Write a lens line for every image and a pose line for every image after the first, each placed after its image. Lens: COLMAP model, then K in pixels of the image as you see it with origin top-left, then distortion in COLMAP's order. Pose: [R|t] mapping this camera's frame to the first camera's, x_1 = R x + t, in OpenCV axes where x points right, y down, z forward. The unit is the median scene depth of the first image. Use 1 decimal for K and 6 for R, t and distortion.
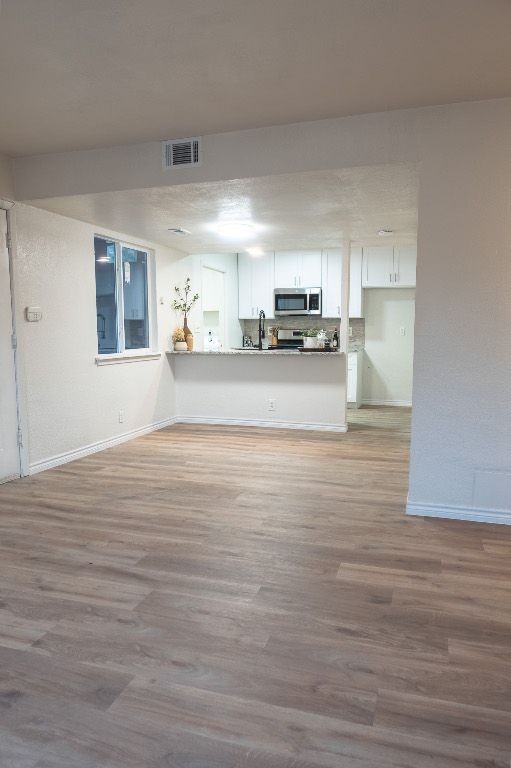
lens RADIAL K [[537.6, 0, 251.8], [0, 537.6, 422.9], [0, 0, 1]] dist [-0.023925, 0.011401]
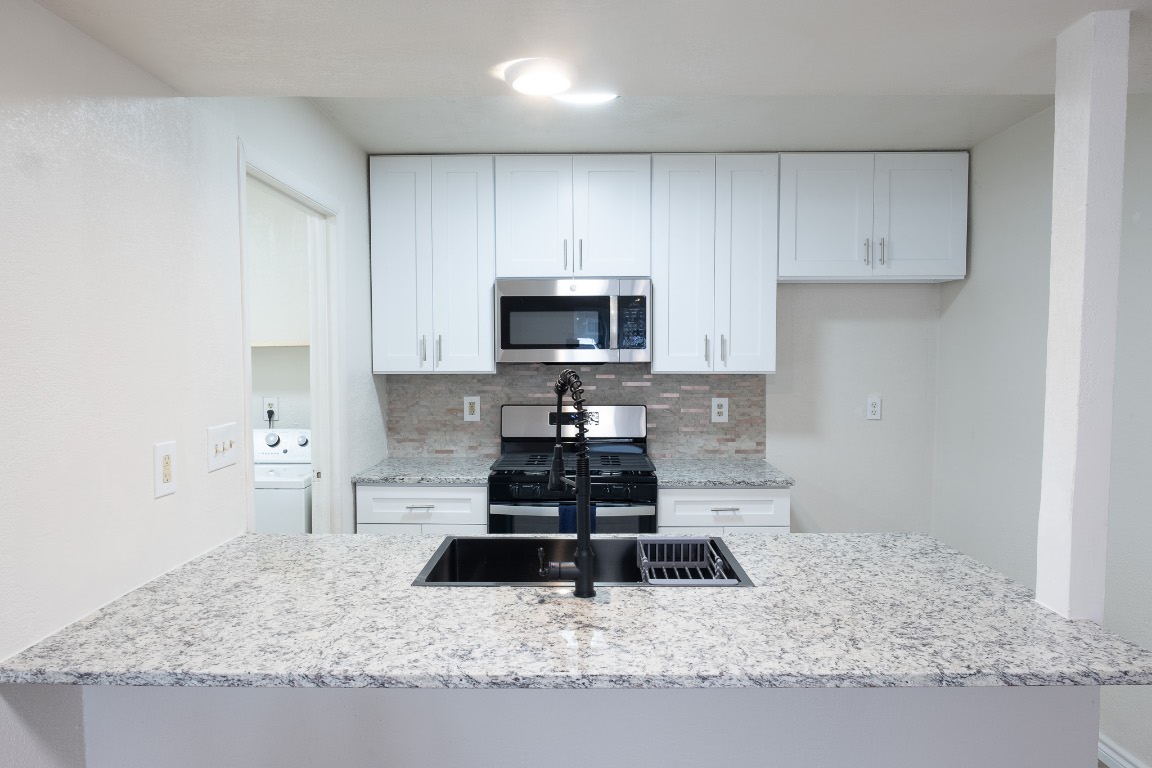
lens RADIAL K [[806.4, 0, 565.8], [0, 806.4, 400.7], [0, 0, 1]] dist [-0.023925, 0.011401]
pose [[0.952296, -0.019663, 0.304543, -0.101334], [0.051023, 0.994134, -0.095361, -0.223453], [-0.300881, 0.106351, 0.947713, 0.931912]]
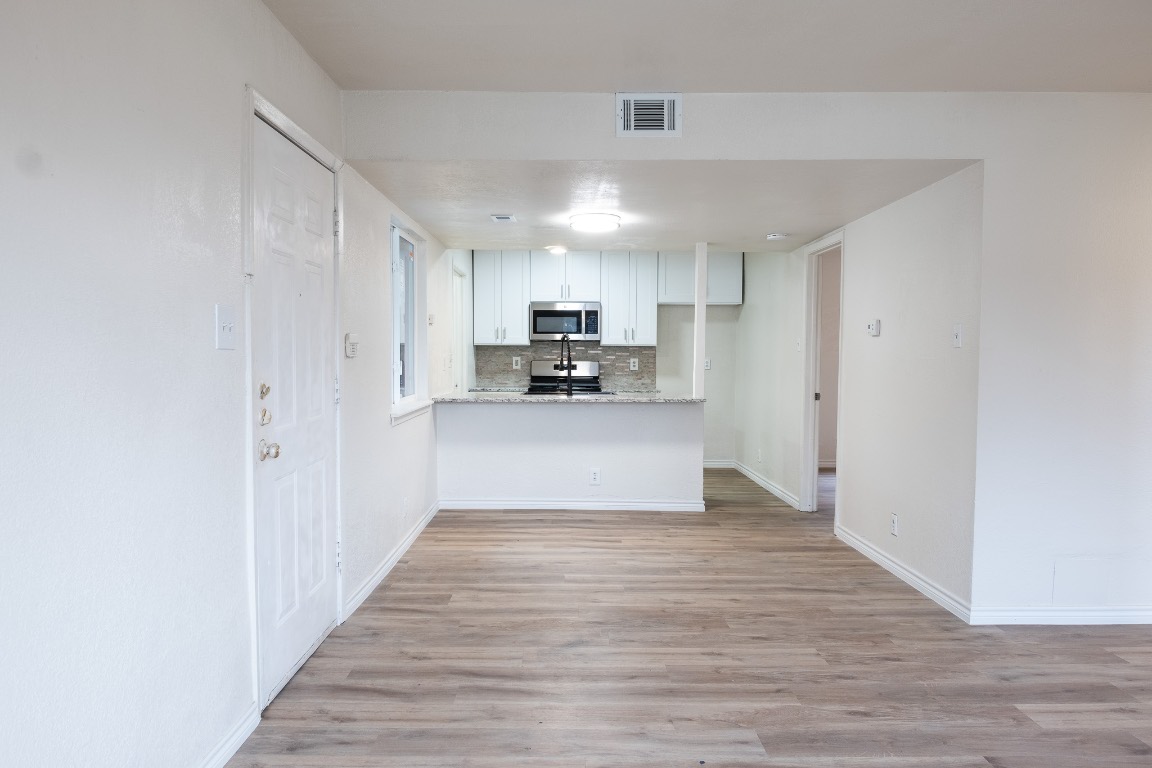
lens RADIAL K [[806.4, 0, 568.5], [0, 806.4, 389.6], [0, 0, 1]] dist [-0.023925, 0.011401]
pose [[0.946655, -0.006079, 0.322191, -0.398809], [0.046270, 0.992026, -0.117233, -0.031023], [-0.318909, 0.125887, 0.939388, 0.075270]]
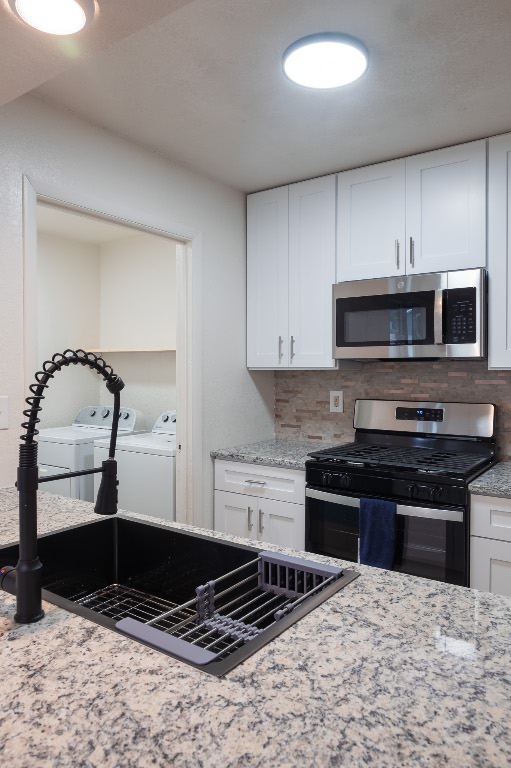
lens RADIAL K [[537.6, 0, 248.3], [0, 537.6, 378.8], [0, 0, 1]] dist [-0.023925, 0.011401]
pose [[0.953327, 0.006707, -0.301865, 0.152346], [-0.050934, 0.988998, -0.138881, -0.232736], [0.297613, 0.147774, 0.943180, 1.118284]]
